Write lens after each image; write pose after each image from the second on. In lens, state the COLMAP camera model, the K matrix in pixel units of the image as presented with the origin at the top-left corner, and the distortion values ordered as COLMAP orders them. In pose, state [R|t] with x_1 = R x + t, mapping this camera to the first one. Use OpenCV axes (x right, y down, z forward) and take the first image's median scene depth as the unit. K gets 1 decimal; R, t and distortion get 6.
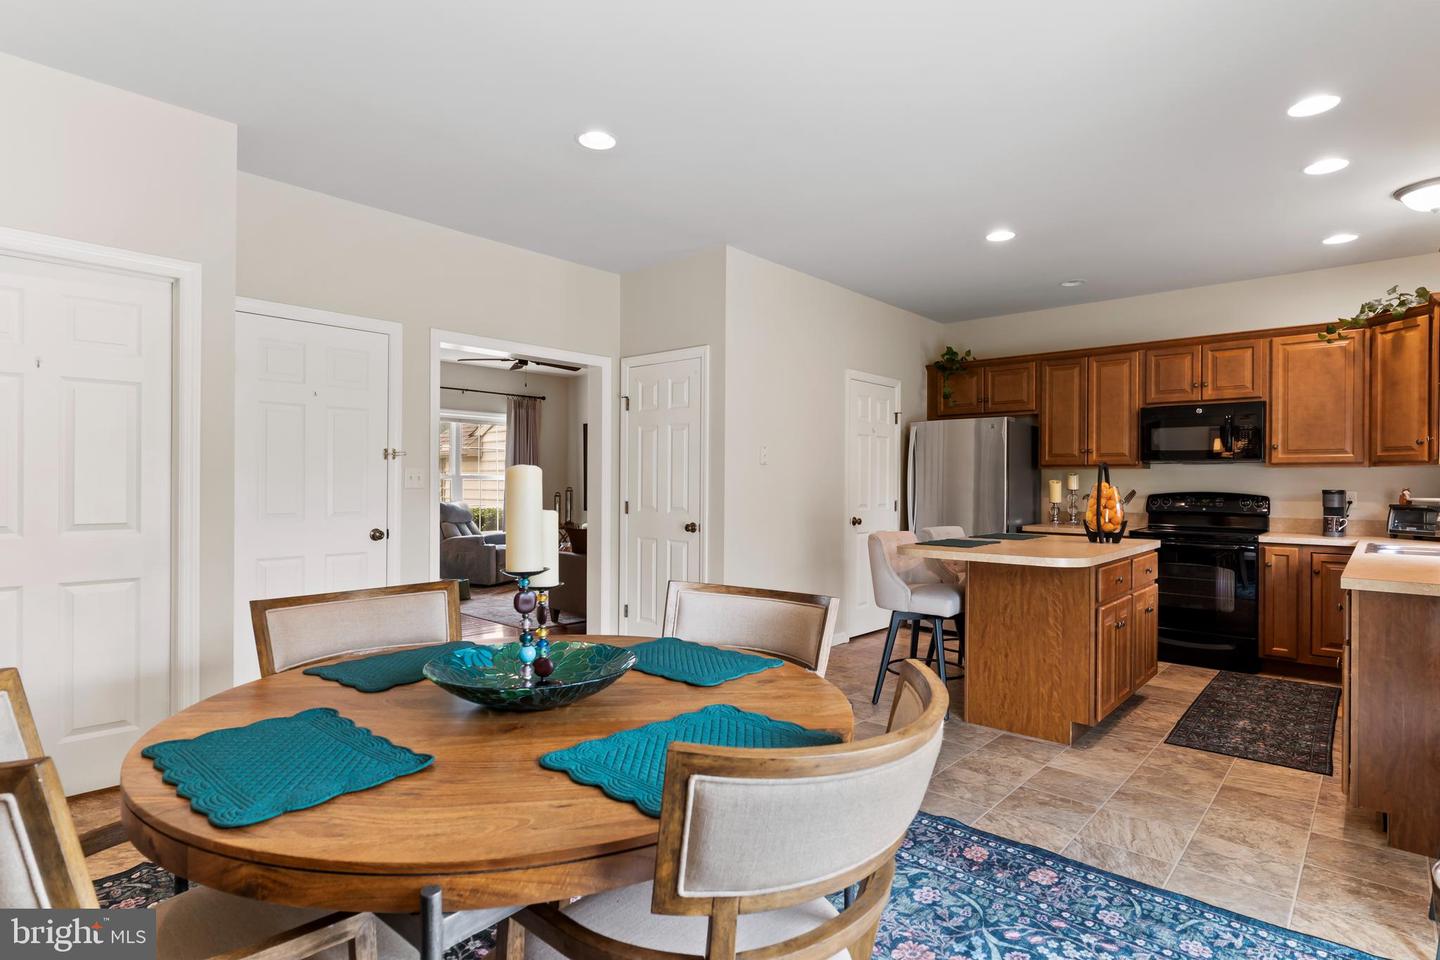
lens RADIAL K [[746.3, 0, 720.0], [0, 746.3, 480.0], [0, 0, 1]] dist [-0.001777, 0.000189]
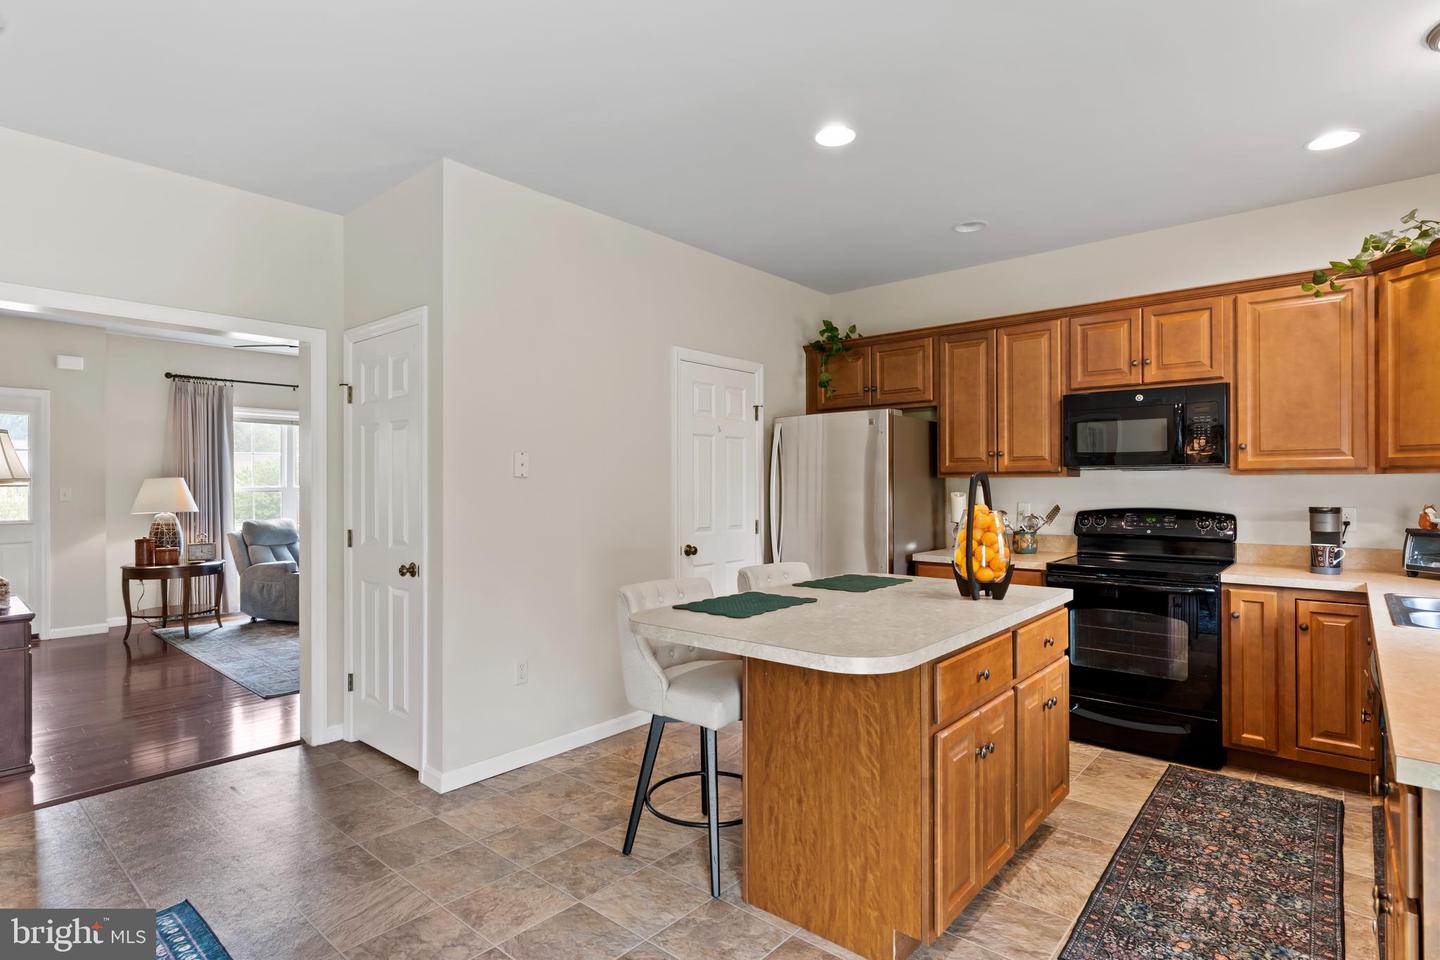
lens RADIAL K [[732.4, 0, 720.0], [0, 732.4, 480.0], [0, 0, 1]] dist [-0.002119, 0.000865]
pose [[0.999801, -0.008493, 0.018025, 0.239236], [0.008548, 0.999959, -0.002971, -0.015086], [-0.017999, 0.003124, 0.999833, 0.319193]]
